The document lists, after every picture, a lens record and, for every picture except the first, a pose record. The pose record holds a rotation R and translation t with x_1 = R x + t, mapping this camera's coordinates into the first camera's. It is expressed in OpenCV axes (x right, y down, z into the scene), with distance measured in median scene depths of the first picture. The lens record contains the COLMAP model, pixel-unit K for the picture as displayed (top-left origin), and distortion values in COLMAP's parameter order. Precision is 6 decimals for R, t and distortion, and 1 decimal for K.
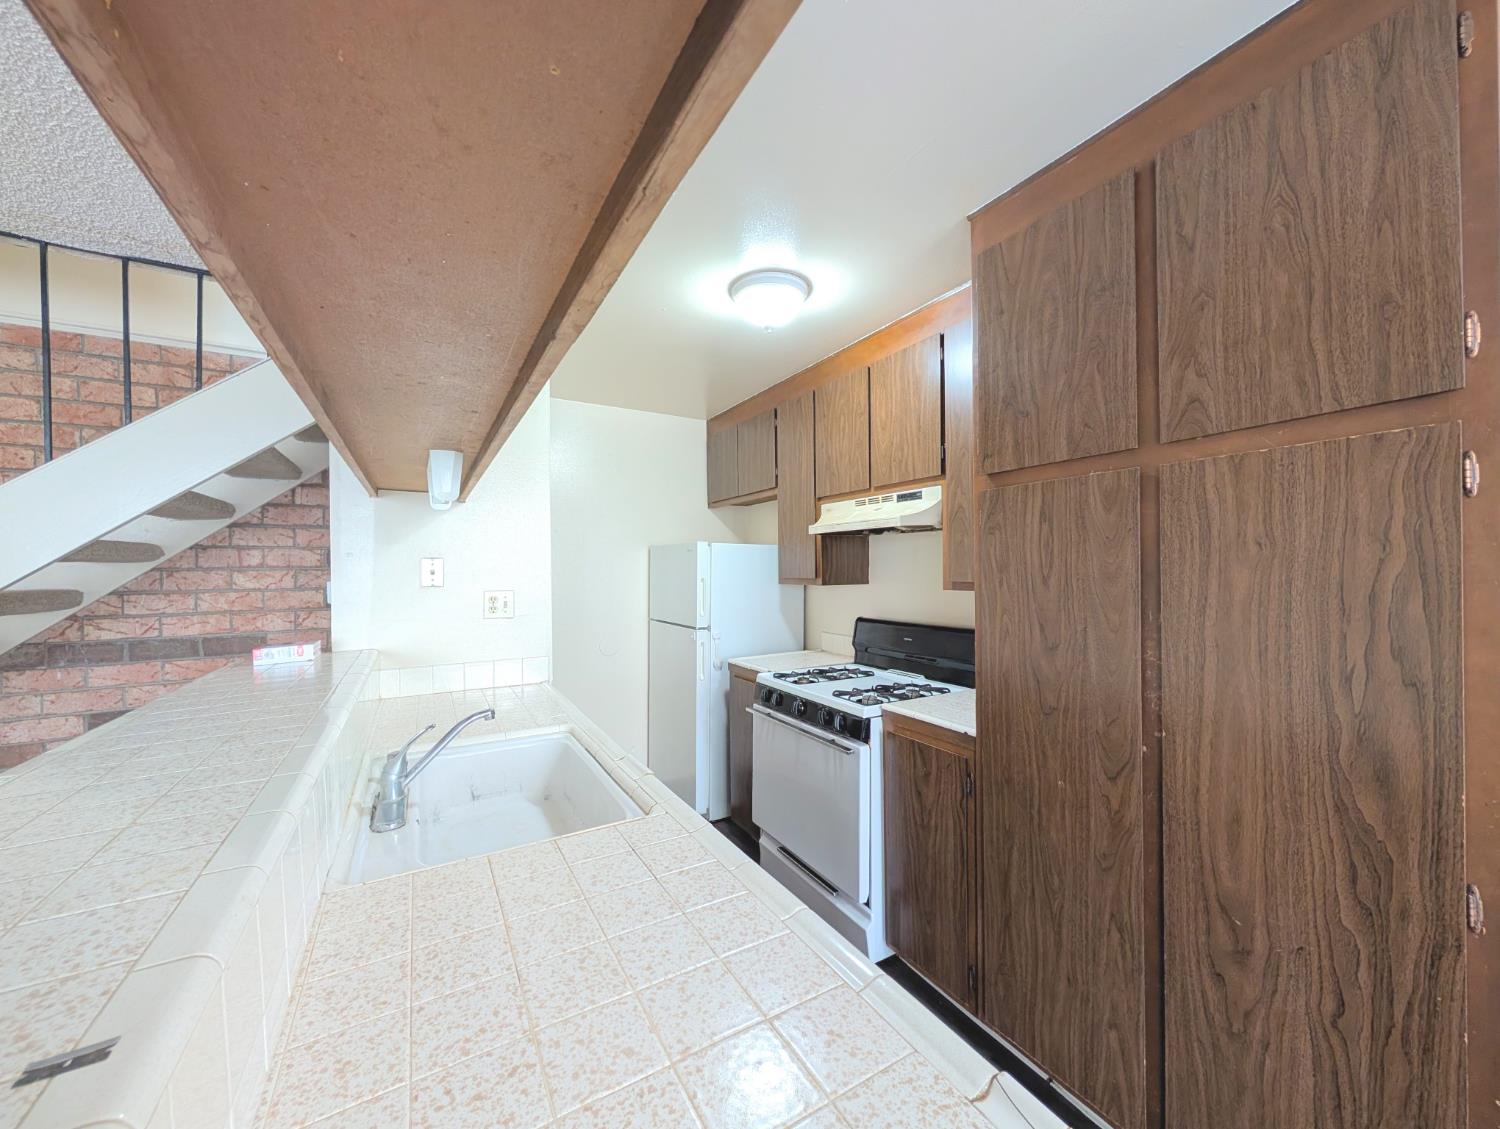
lens RADIAL K [[563.3, 0, 757.7], [0, 563.3, 566.8], [0, 0, 1]] dist [-0.001823, -0.000130]
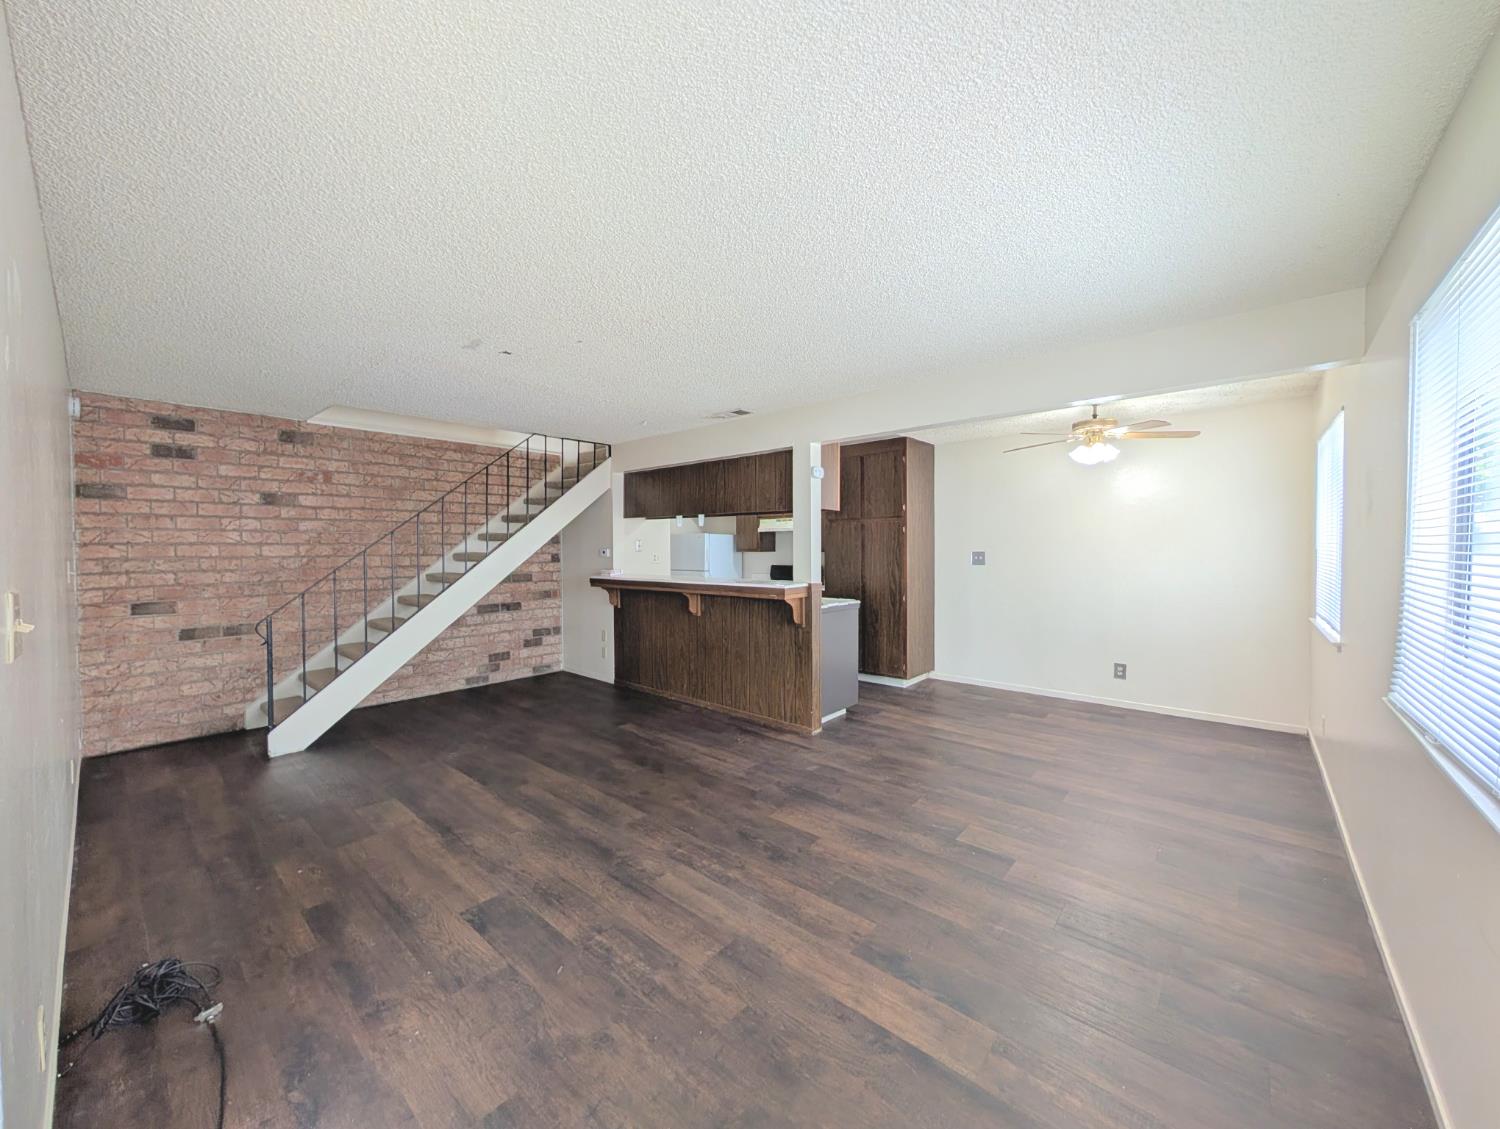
lens RADIAL K [[563.3, 0, 744.6], [0, 563.3, 557.3], [0, 0, 1]] dist [-0.001823, -0.000130]
pose [[0.948652, -0.002538, 0.316312, -0.866748], [-0.002463, 0.999878, 0.015411, 0.019660], [-0.316312, -0.015399, 0.948530, -1.585845]]
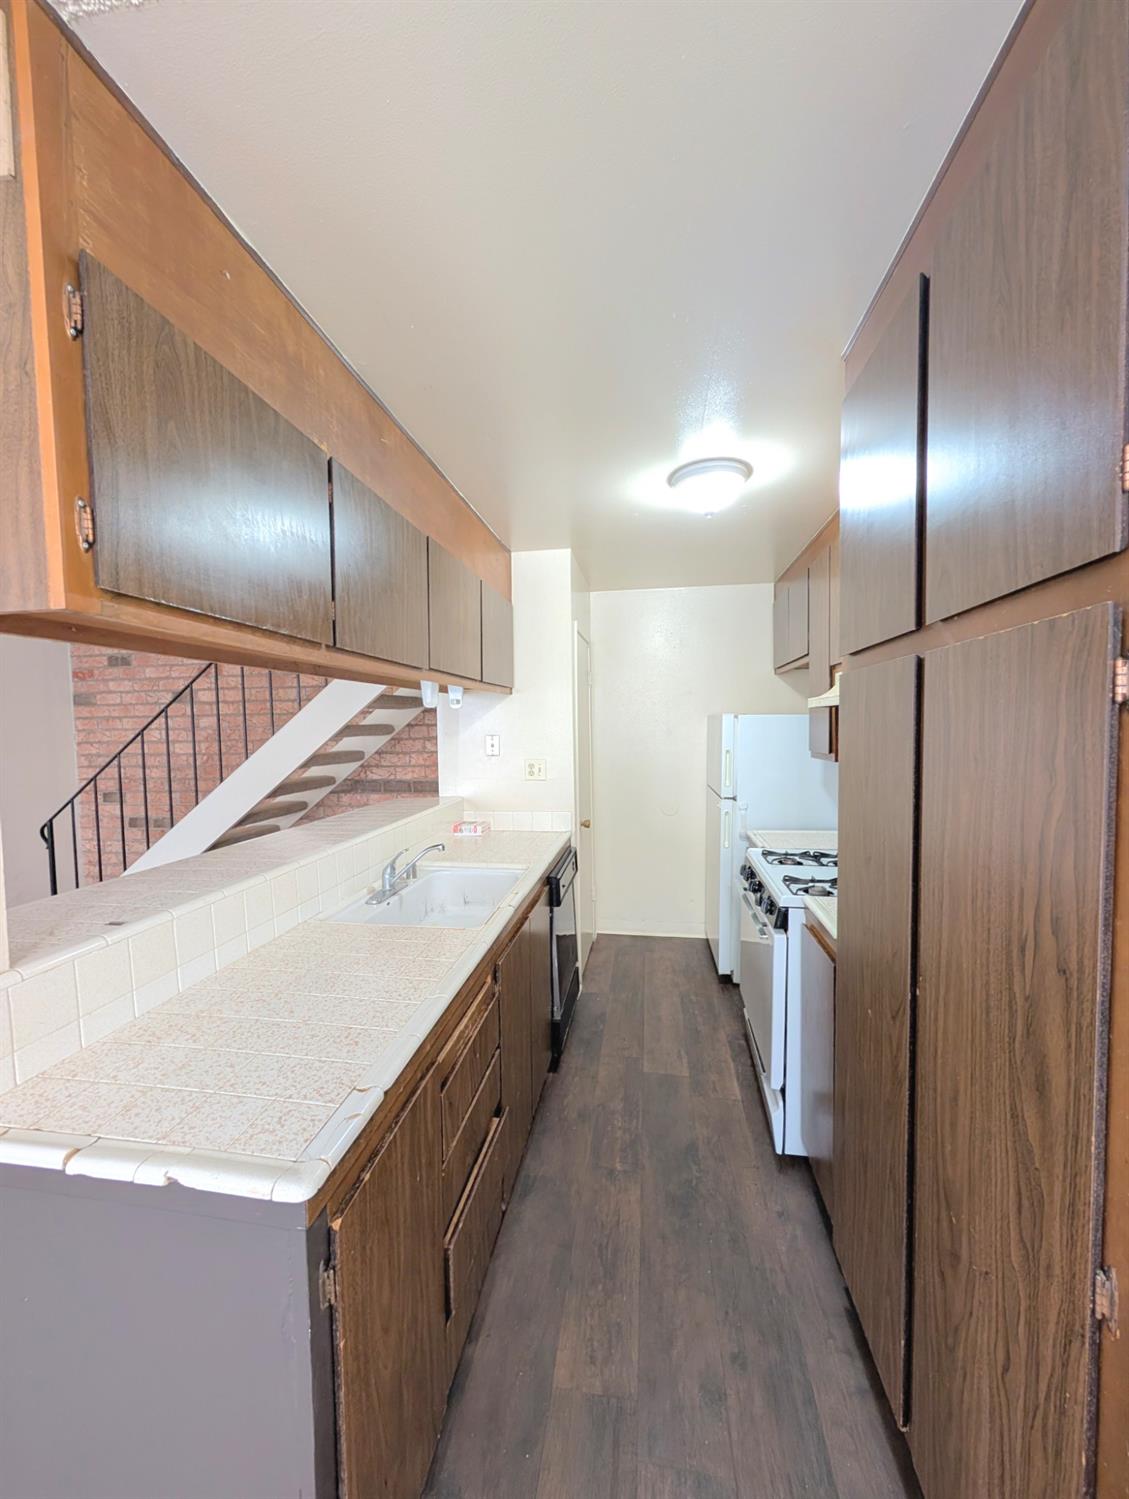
lens RADIAL K [[563.0, 0, 557.4], [0, 563.0, 753.4], [0, 0, 1]] dist [-0.001823, -0.000130]
pose [[0.771073, 0.027030, -0.636173, 0.402414], [0.010035, 0.998459, 0.054586, -0.041437], [0.636668, -0.048474, 0.769613, 0.017069]]
